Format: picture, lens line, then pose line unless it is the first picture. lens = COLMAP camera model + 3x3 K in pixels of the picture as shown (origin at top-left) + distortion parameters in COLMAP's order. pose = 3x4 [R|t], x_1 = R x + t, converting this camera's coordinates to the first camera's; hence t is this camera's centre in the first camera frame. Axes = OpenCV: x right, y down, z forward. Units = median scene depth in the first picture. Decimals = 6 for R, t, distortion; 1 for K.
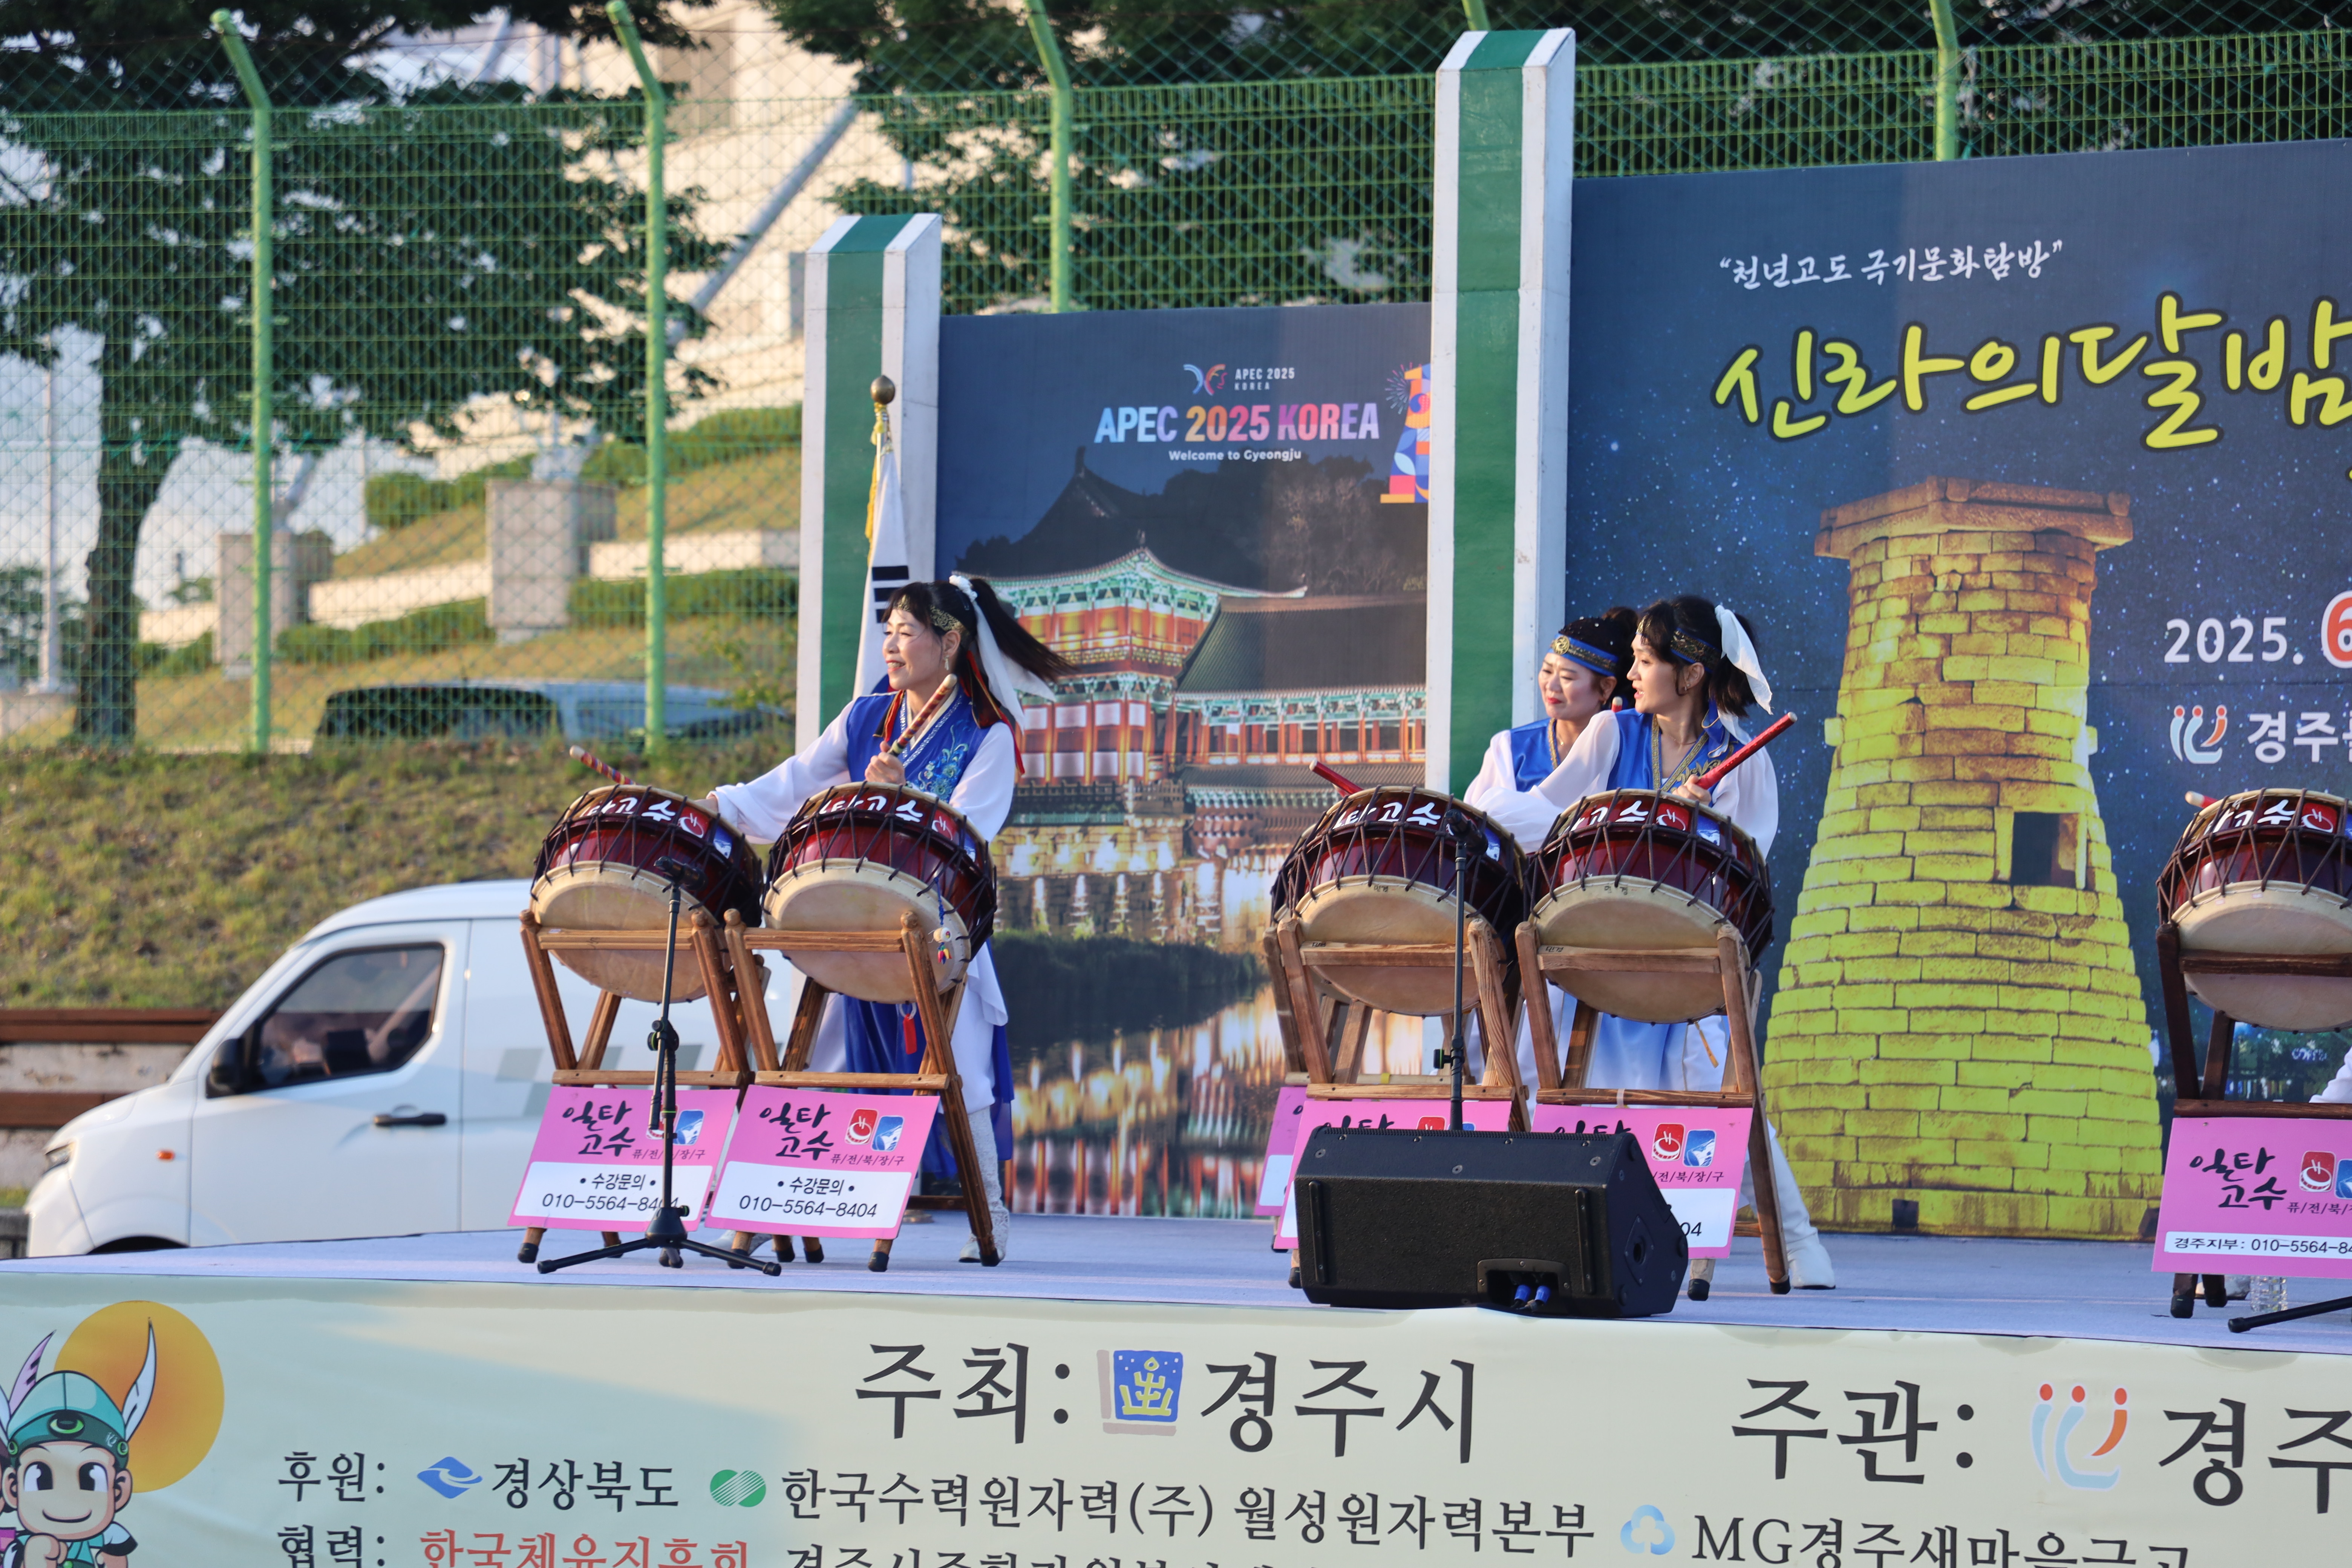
lens RADIAL K [[6891.1, 0, 1157.2], [0, 6891.1, 784.0], [0, 0, 1]] dist [0.804112, -1.584772]
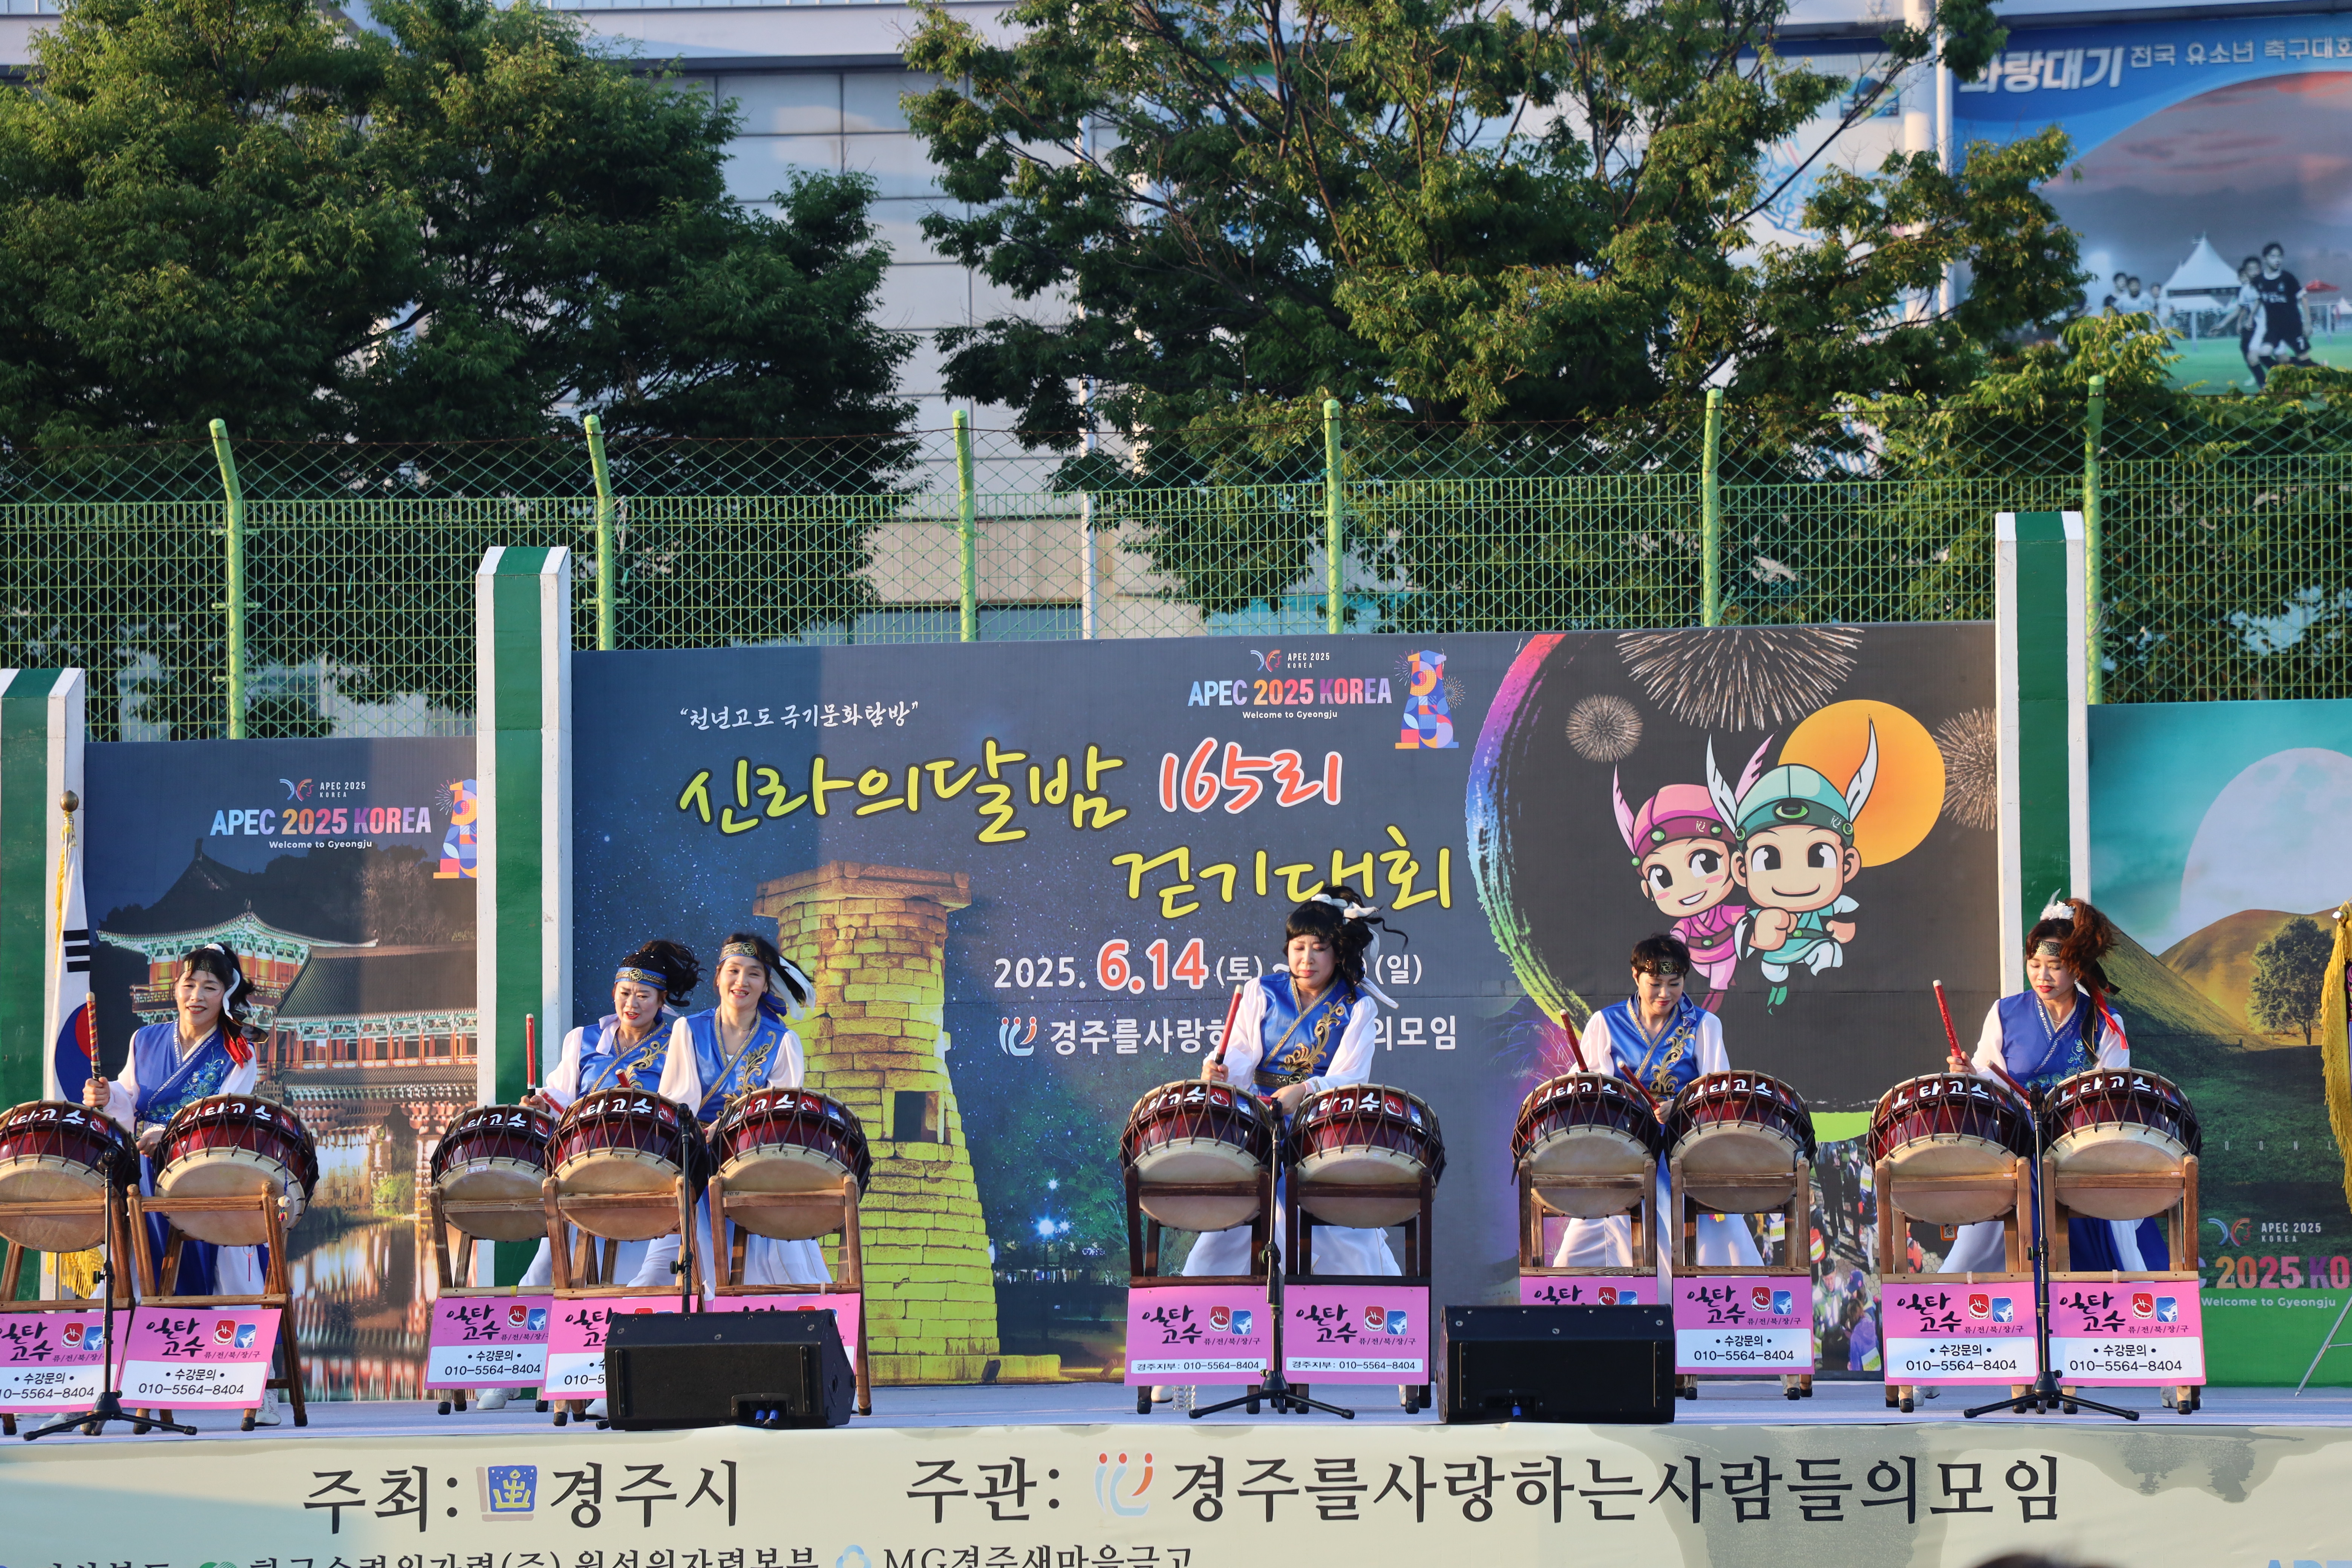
lens RADIAL K [[7006.1, 0, 1176.6], [0, 7006.1, 789.9], [0, 0, 1]] dist [0.823382, 0.259663]
pose [[0.959160, -0.005530, 0.282809, -0.233591], [0.014918, 0.999406, -0.031054, -0.012384], [-0.282470, 0.034004, 0.958673, -0.422804]]
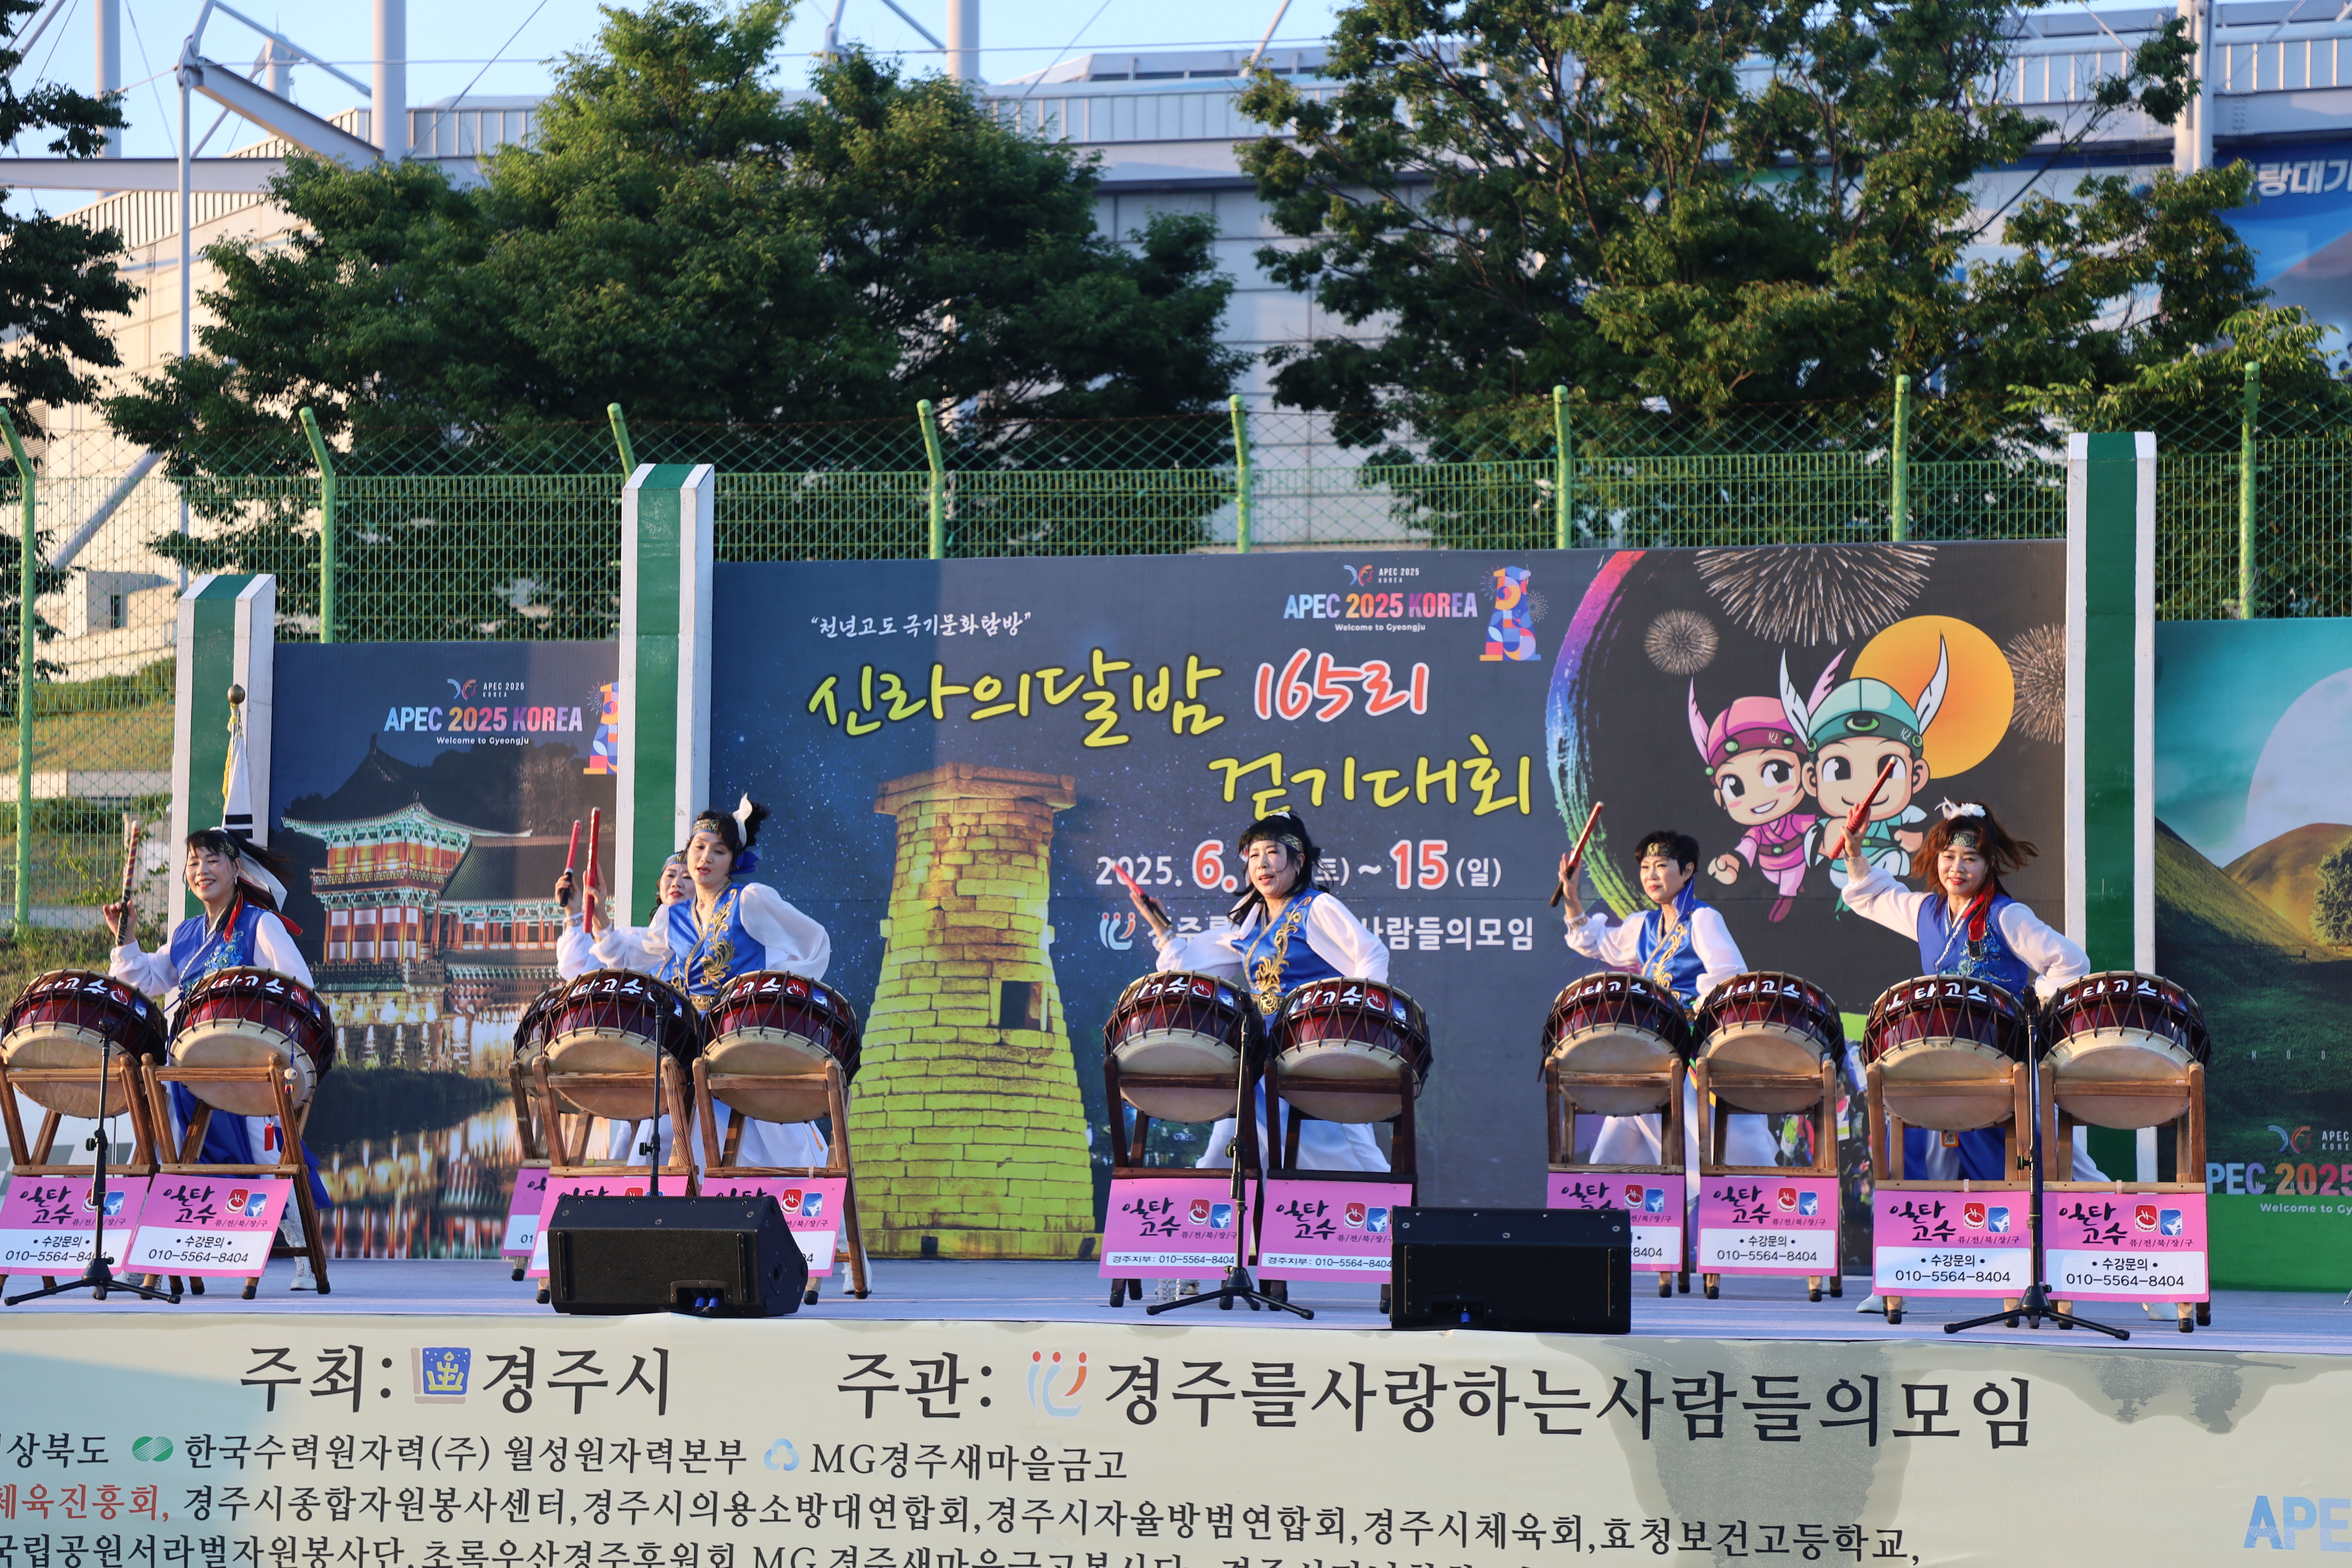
lens RADIAL K [[4862.4, 0, 1197.9], [0, 4862.4, 807.8], [0, 0, 1]] dist [0.457754, -0.045425]
pose [[0.984764, 0.006229, 0.173787, -0.021242], [-0.001310, 0.999596, -0.028408, -0.003703], [-0.173894, 0.027748, 0.984373, -0.065190]]
